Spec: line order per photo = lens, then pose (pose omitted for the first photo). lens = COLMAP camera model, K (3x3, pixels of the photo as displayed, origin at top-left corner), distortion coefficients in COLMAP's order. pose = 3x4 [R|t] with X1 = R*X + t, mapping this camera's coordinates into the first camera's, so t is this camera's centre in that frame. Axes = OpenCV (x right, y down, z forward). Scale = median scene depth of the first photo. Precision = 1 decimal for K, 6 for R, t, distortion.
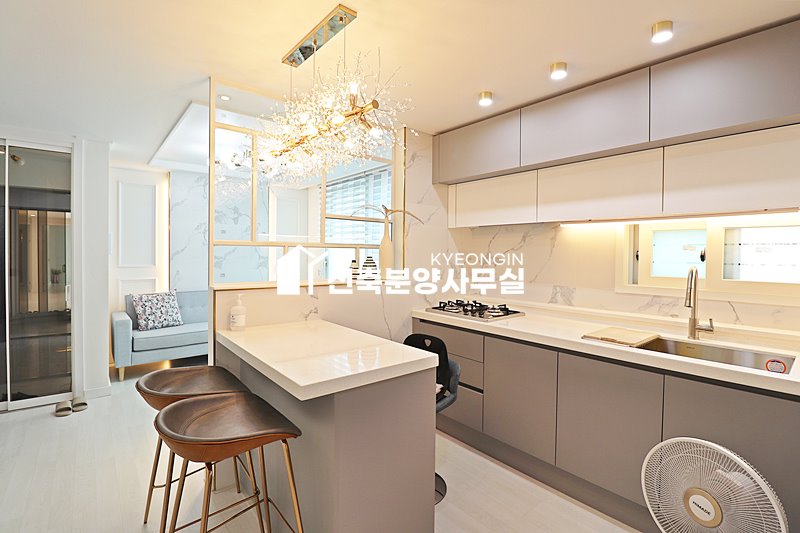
lens RADIAL K [[370.4, 0, 404.2], [0, 370.4, 258.2], [0, 0, 1]] dist [-0.001974, -0.011898]
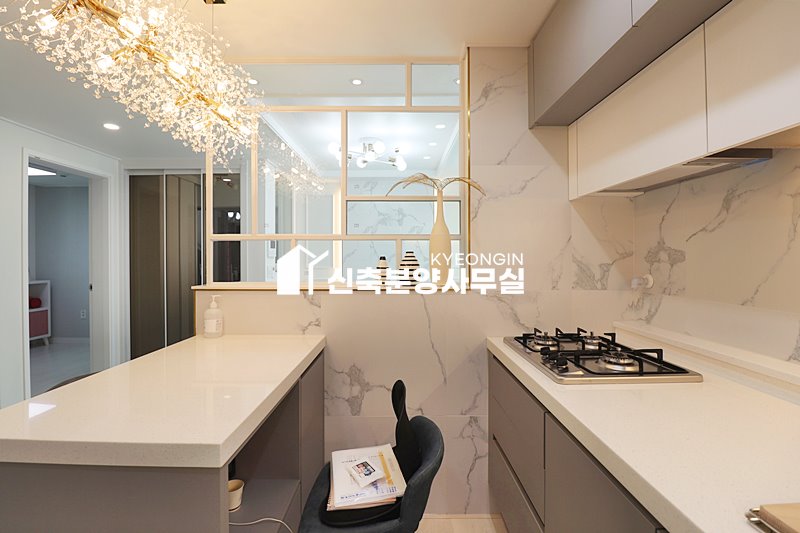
lens RADIAL K [[370.4, 0, 403.6], [0, 370.4, 262.5], [0, 0, 1]] dist [-0.001974, -0.011898]
pose [[0.768936, -0.005333, -0.639303, 0.329935], [0.003443, 0.999985, -0.004201, 0.018547], [0.639316, 0.001029, 0.768943, 0.453559]]
